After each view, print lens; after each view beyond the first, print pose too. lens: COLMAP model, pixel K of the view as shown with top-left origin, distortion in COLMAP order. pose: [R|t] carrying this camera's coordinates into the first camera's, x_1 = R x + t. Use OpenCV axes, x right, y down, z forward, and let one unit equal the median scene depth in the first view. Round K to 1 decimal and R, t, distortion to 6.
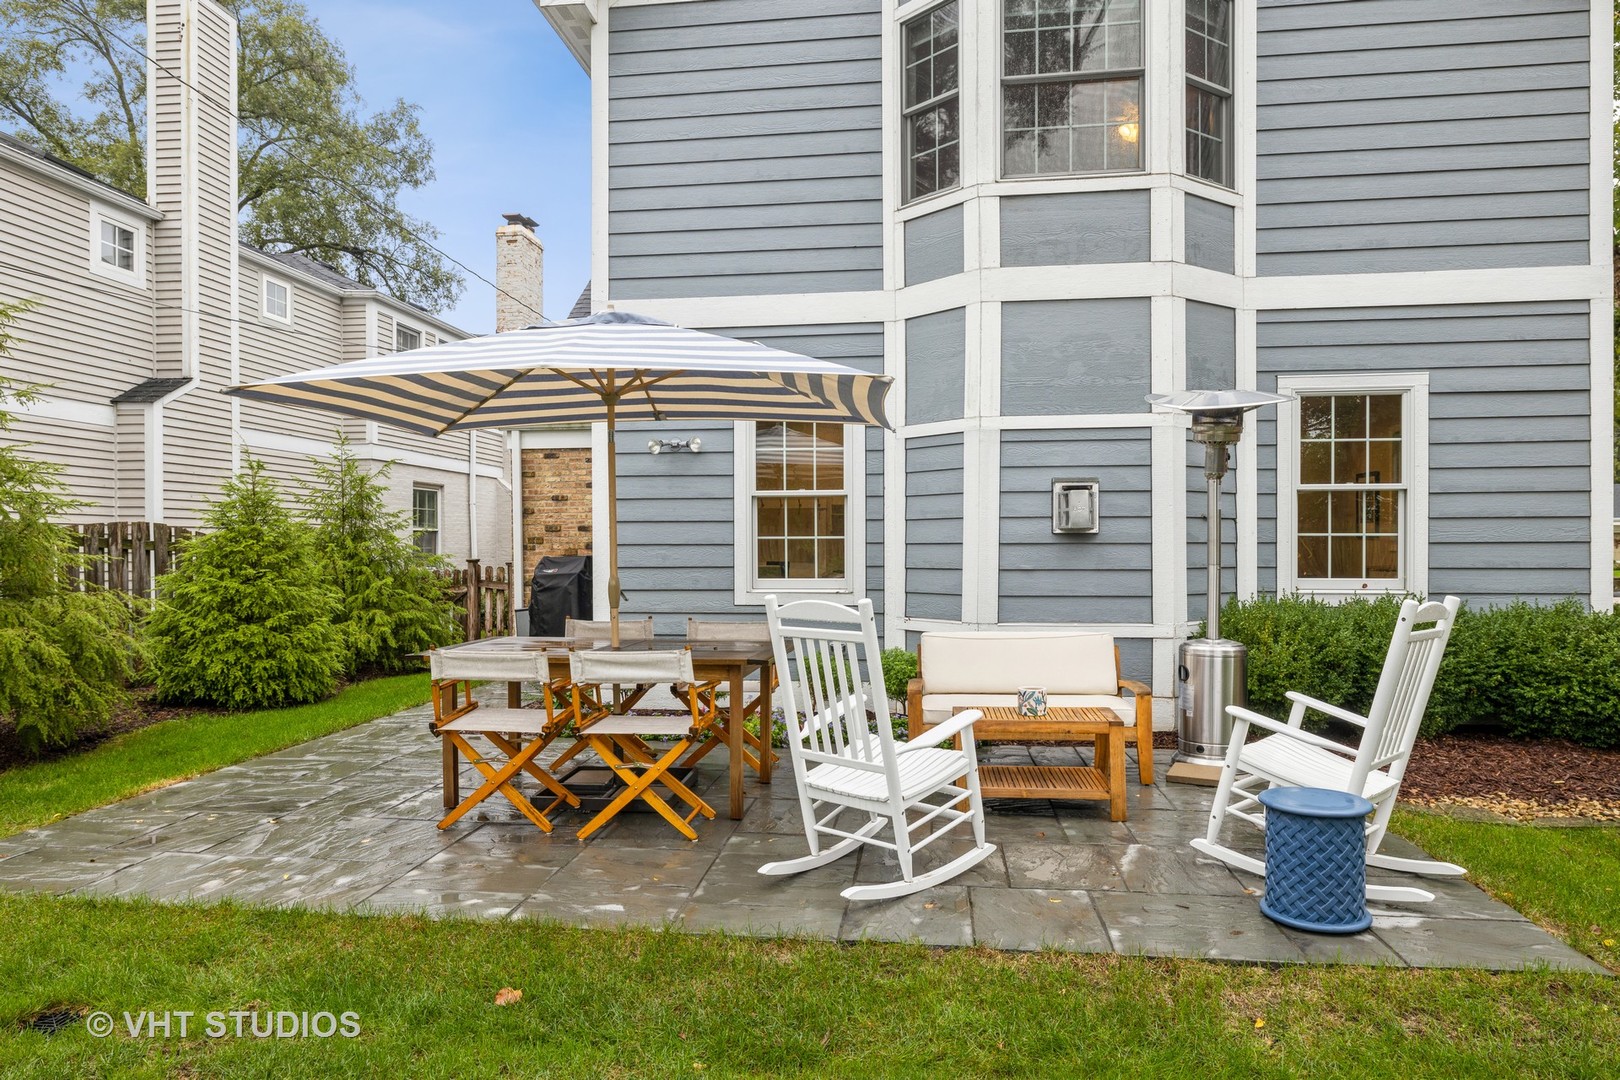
lens RADIAL K [[1016.5, 0, 805.9], [0, 1016.5, 550.5], [0, 0, 1]] dist [-0.003201, 0.001208]
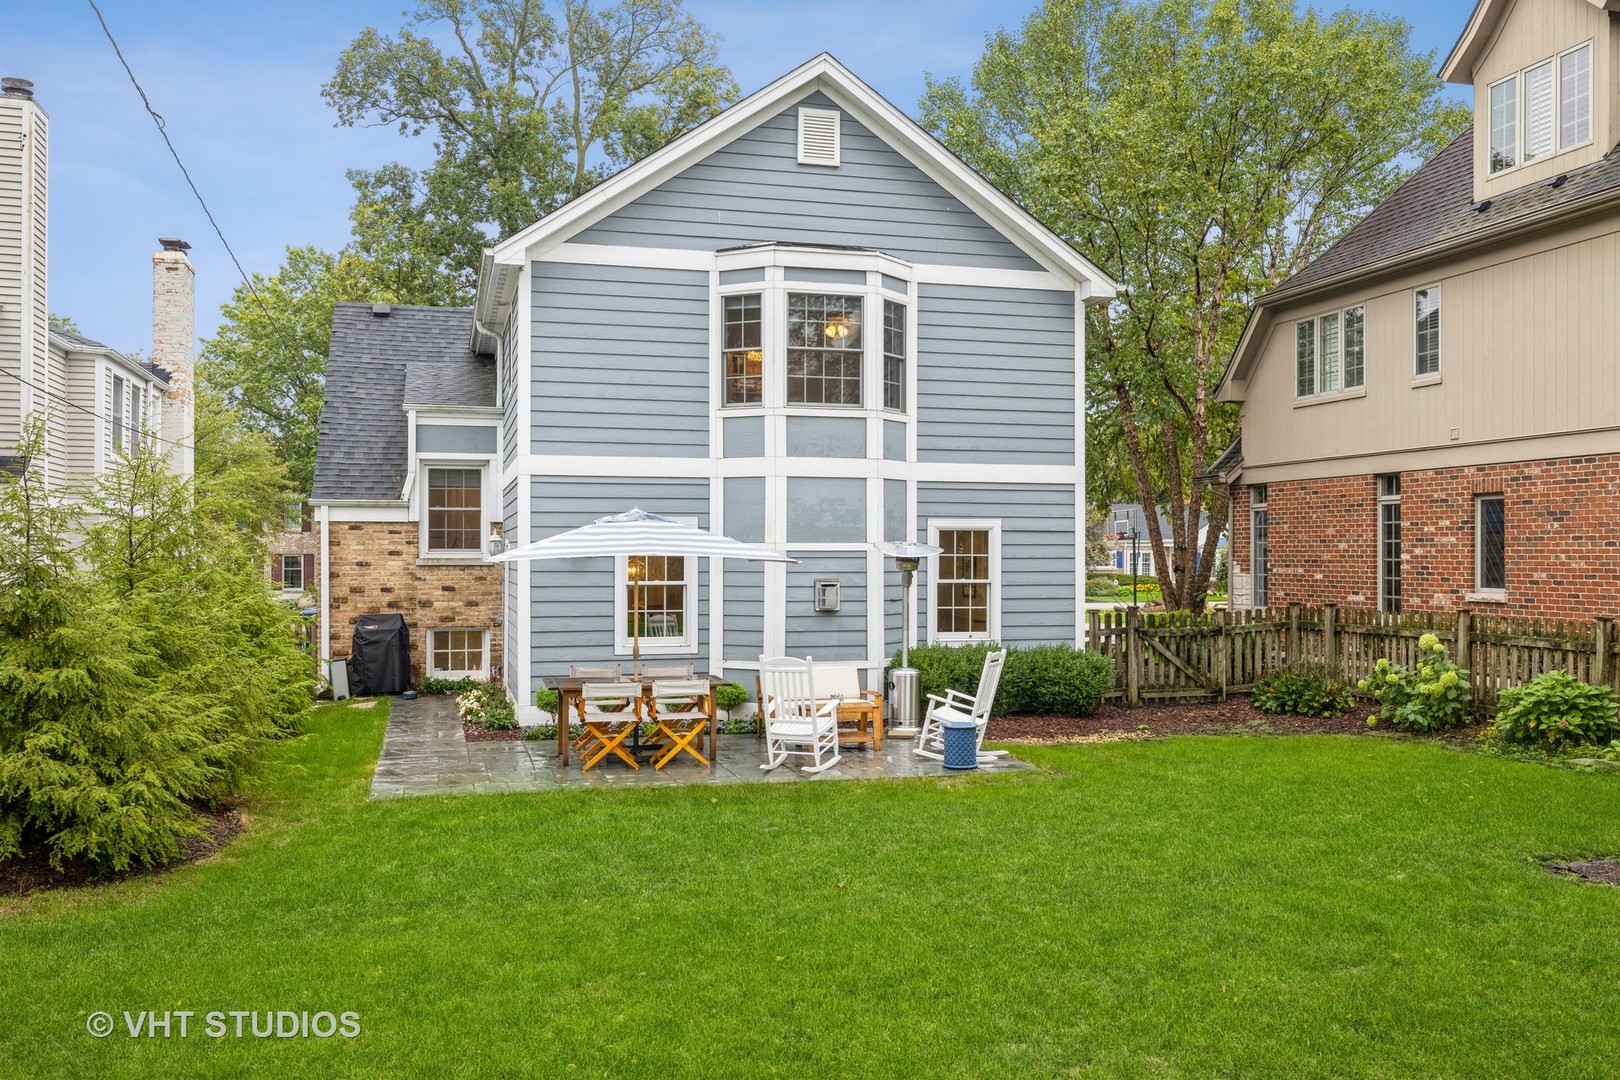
lens RADIAL K [[1364.7, 0, 808.3], [0, 1364.7, 540.6], [0, 0, 1]] dist [-0.016271, -0.003209]
pose [[0.922138, 0.007254, 0.386793, -0.662251], [-0.002596, 0.999918, -0.012563, -0.105187], [-0.386852, 0.010580, 0.922081, -1.139185]]
